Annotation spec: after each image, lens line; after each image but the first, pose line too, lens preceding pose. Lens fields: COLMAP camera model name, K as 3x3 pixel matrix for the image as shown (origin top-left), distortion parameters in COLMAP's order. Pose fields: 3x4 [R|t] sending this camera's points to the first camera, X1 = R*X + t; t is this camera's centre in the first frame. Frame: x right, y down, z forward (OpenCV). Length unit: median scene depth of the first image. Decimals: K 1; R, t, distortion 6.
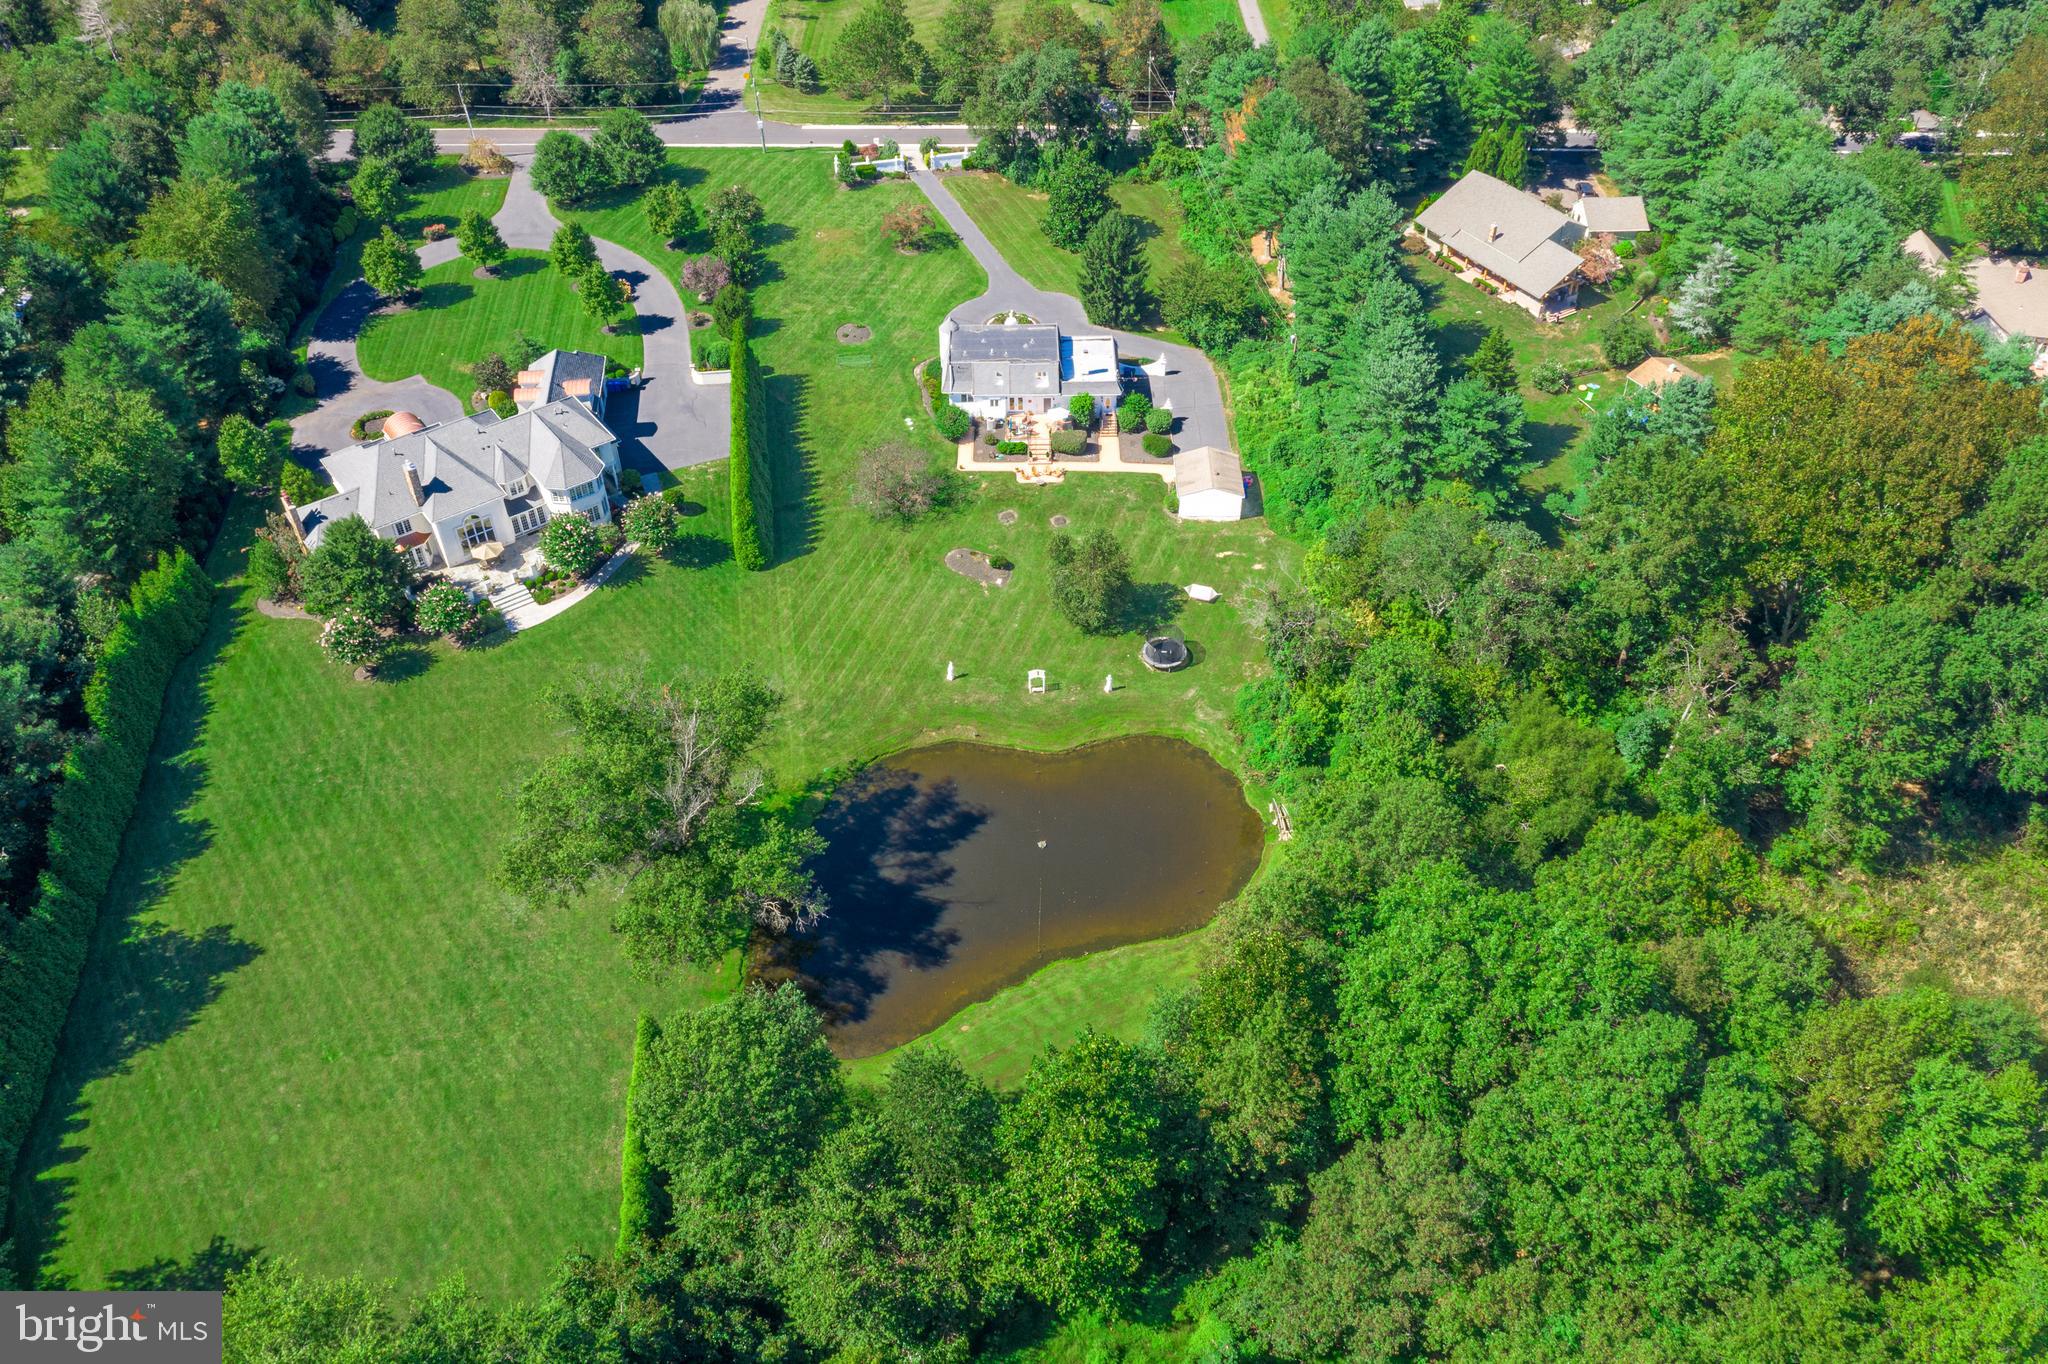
lens RADIAL K [[1648.2, 0, 1024.0], [0, 1648.2, 682.0], [0, 0, 1]] dist [-0.046979, 0.148903]
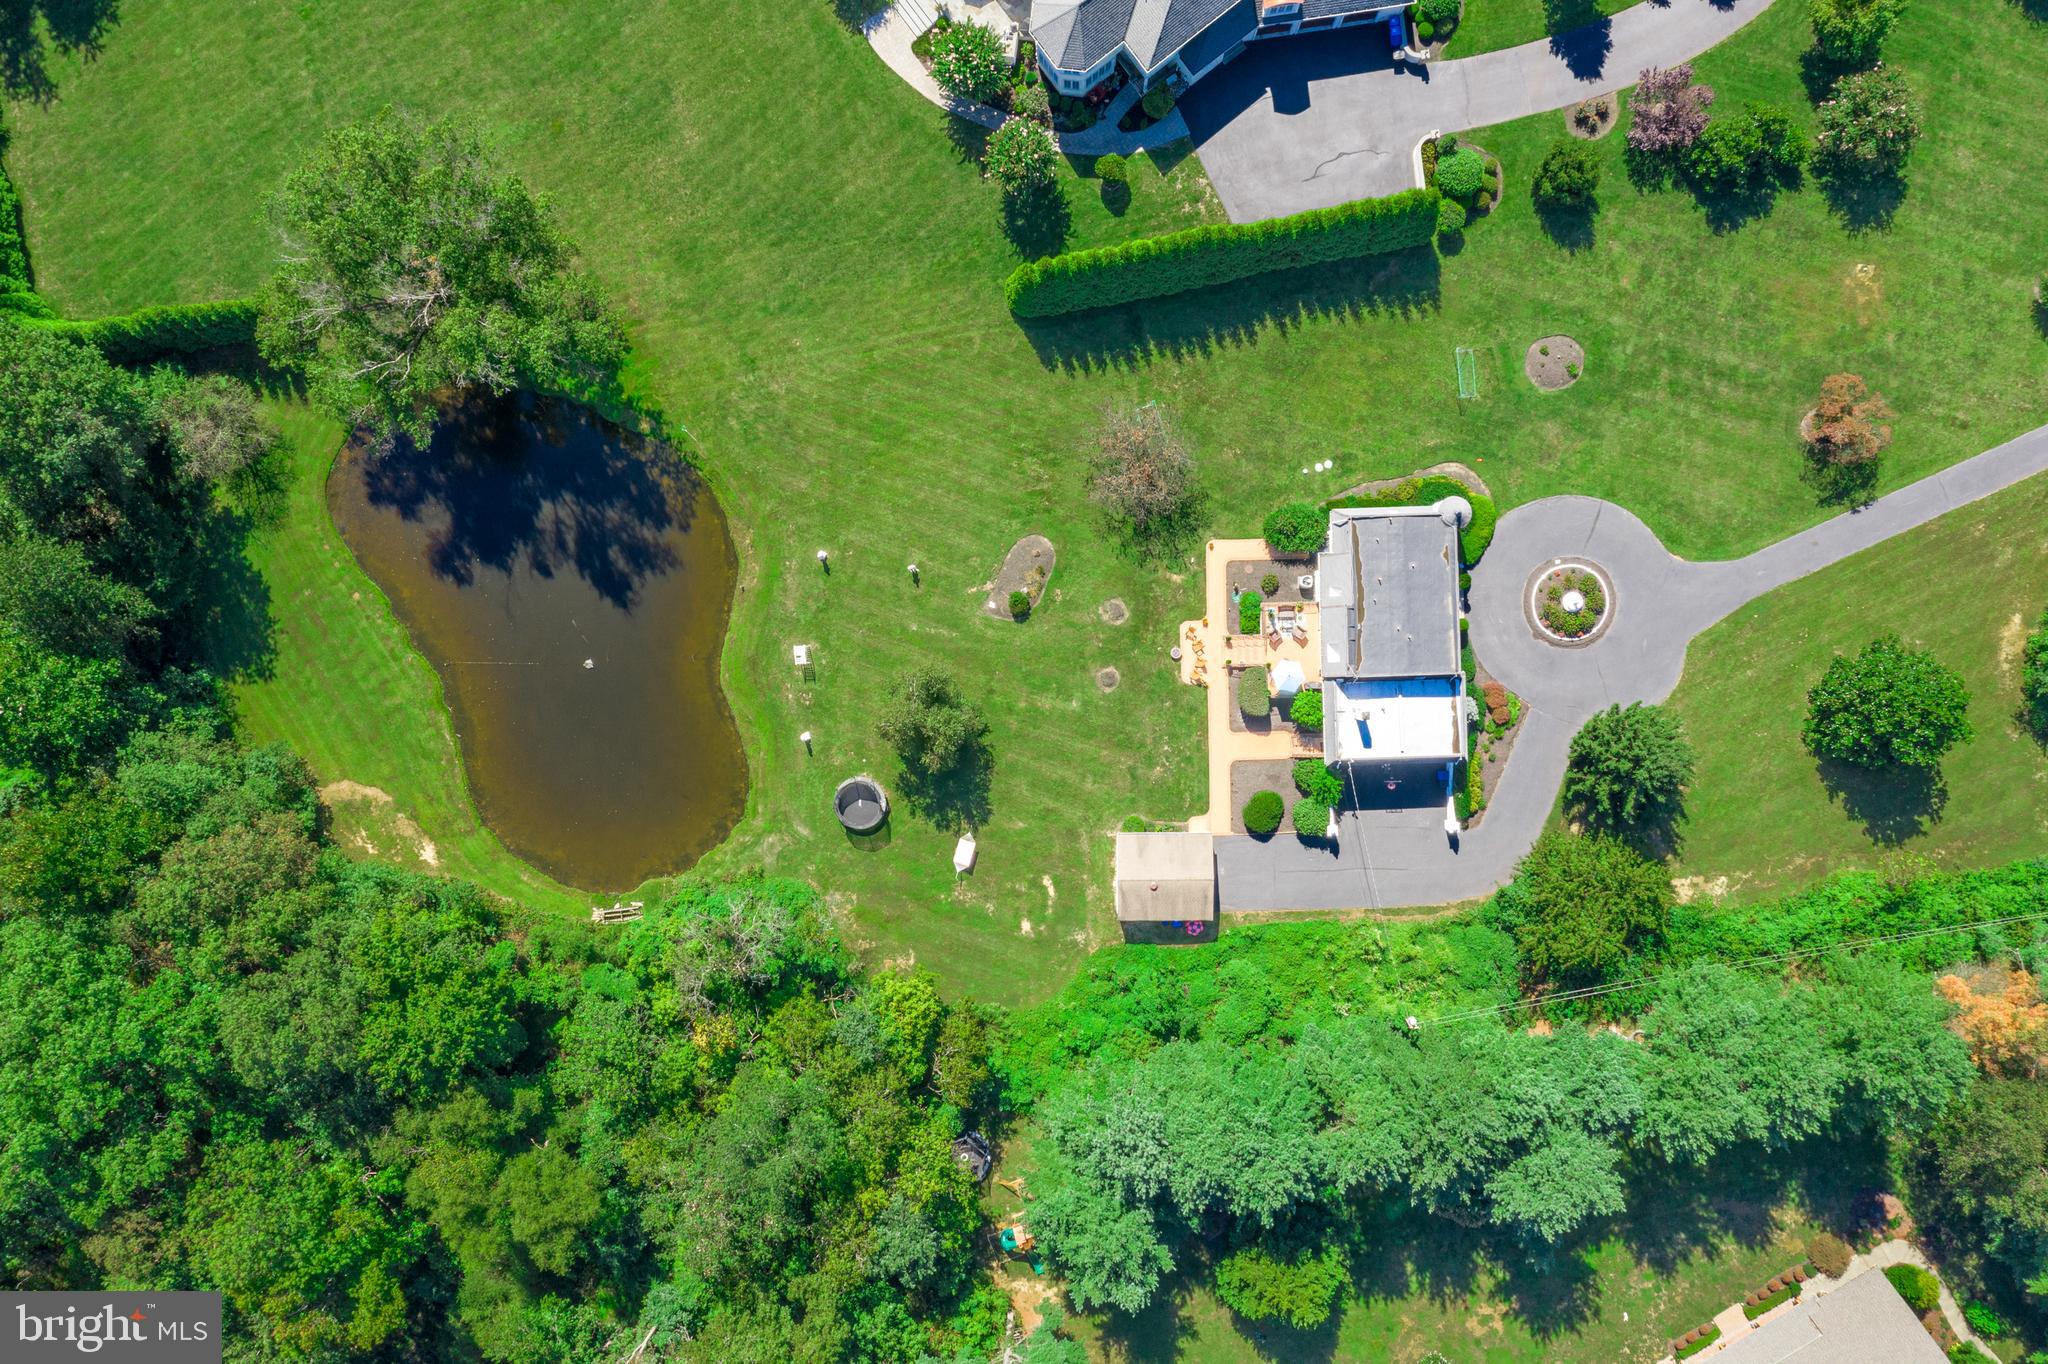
lens RADIAL K [[1648.2, 0, 1024.0], [0, 1648.2, 682.0], [0, 0, 1]] dist [-0.046979, 0.148903]
pose [[0.024588, 0.999286, 0.028693, -0.000192], [-0.642746, -0.006181, 0.766054, -0.635229], [0.765684, -0.037278, 0.642135, 0.450965]]
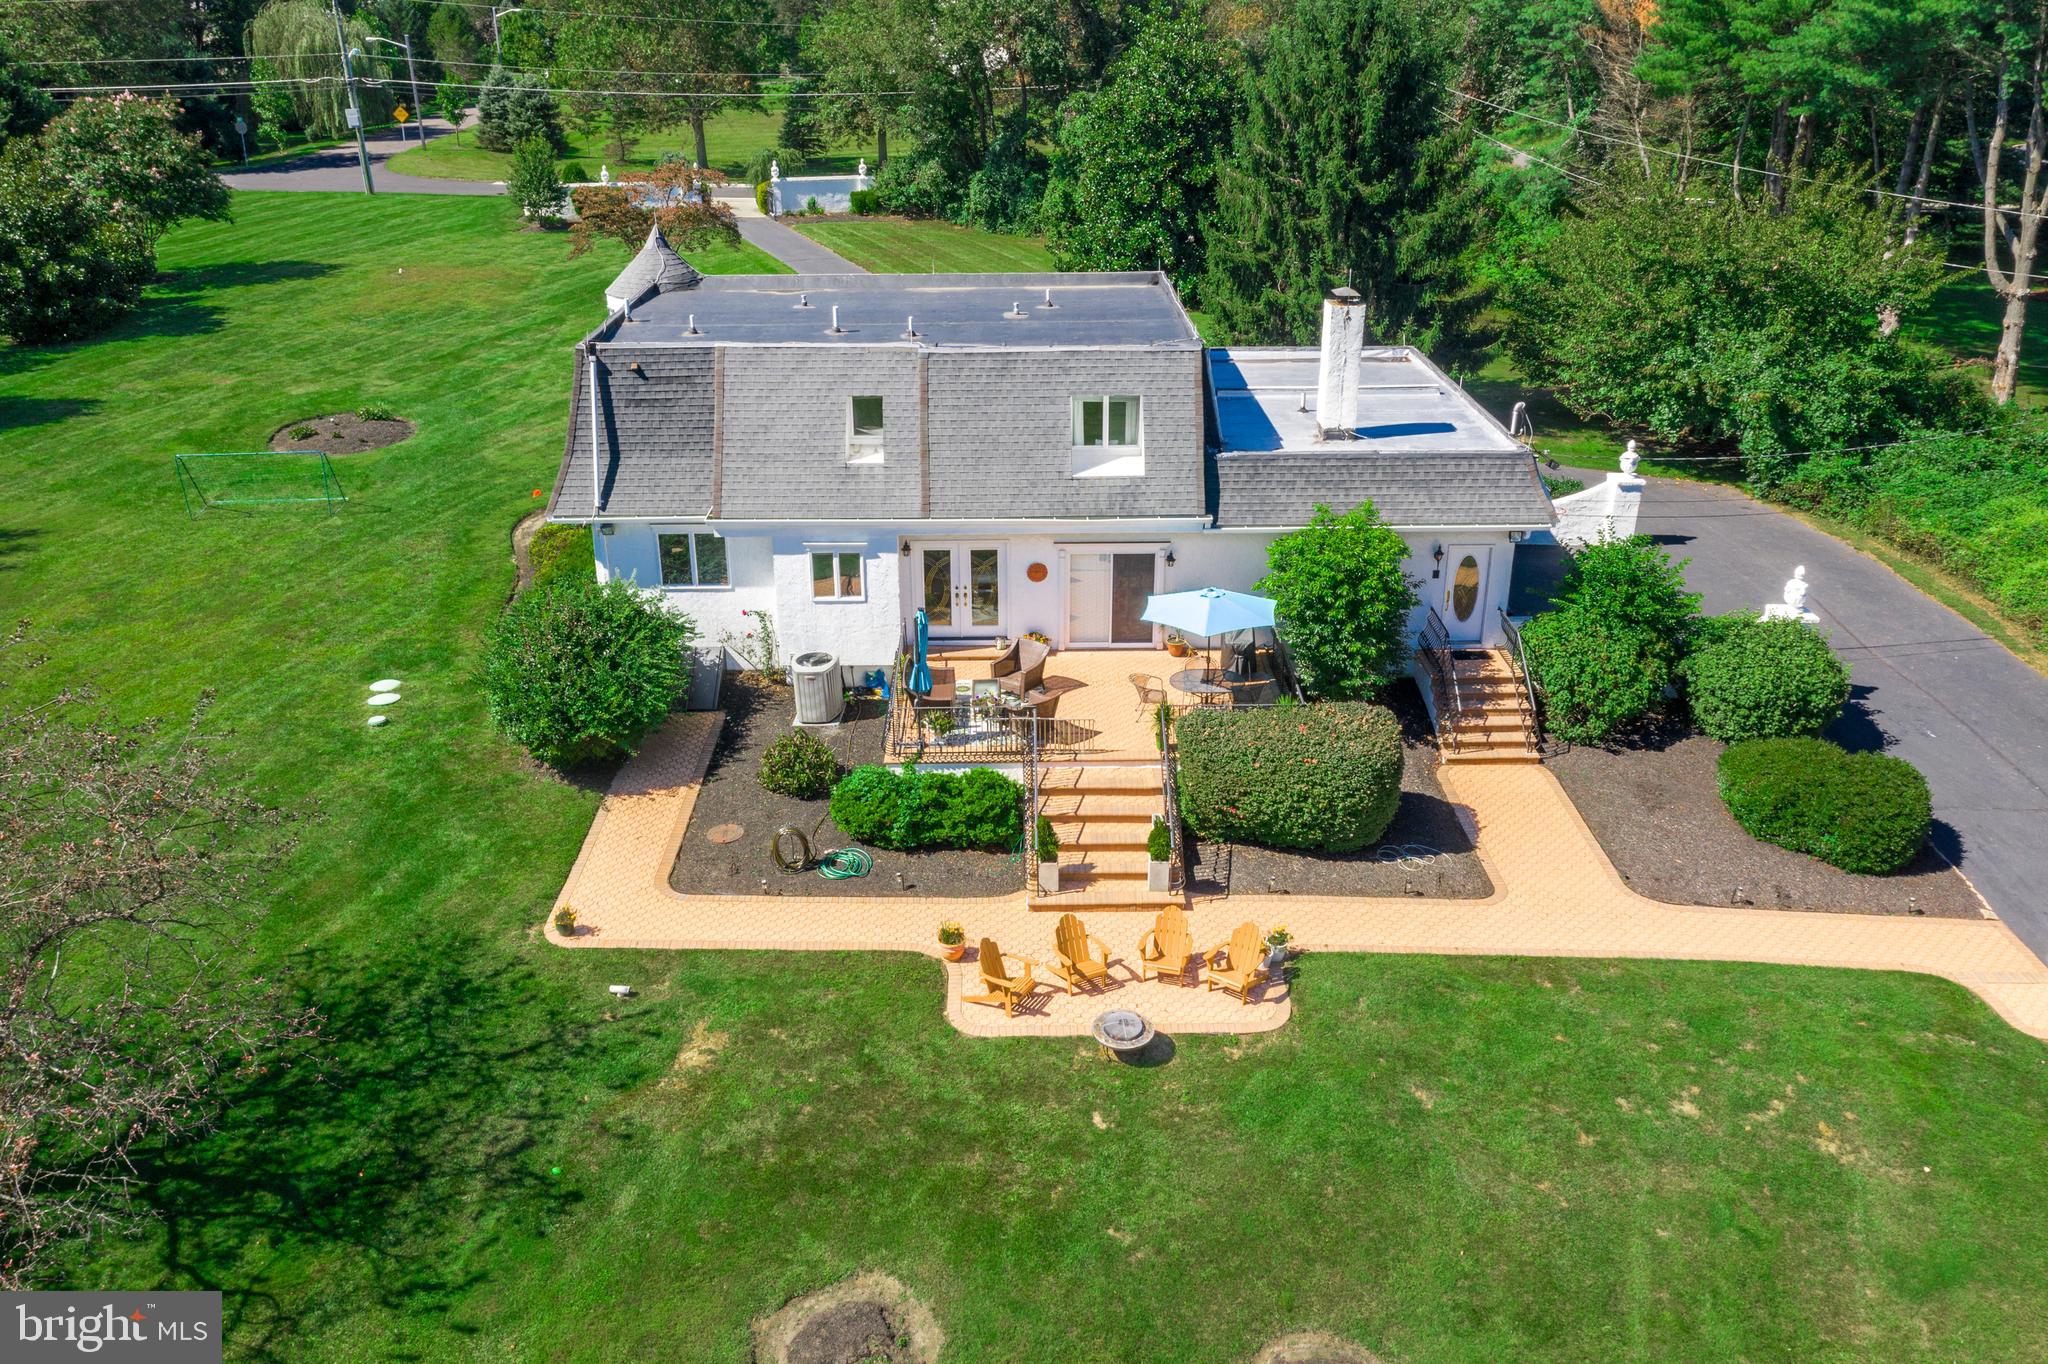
lens RADIAL K [[1648.2, 0, 1024.0], [0, 1648.2, 682.0], [0, 0, 1]] dist [-0.046979, 0.148903]
pose [[0.999899, 0.008263, 0.011586, 0.000196], [-0.004190, 0.949000, -0.315248, -0.103562], [-0.013600, 0.315168, 0.948938, 0.842314]]
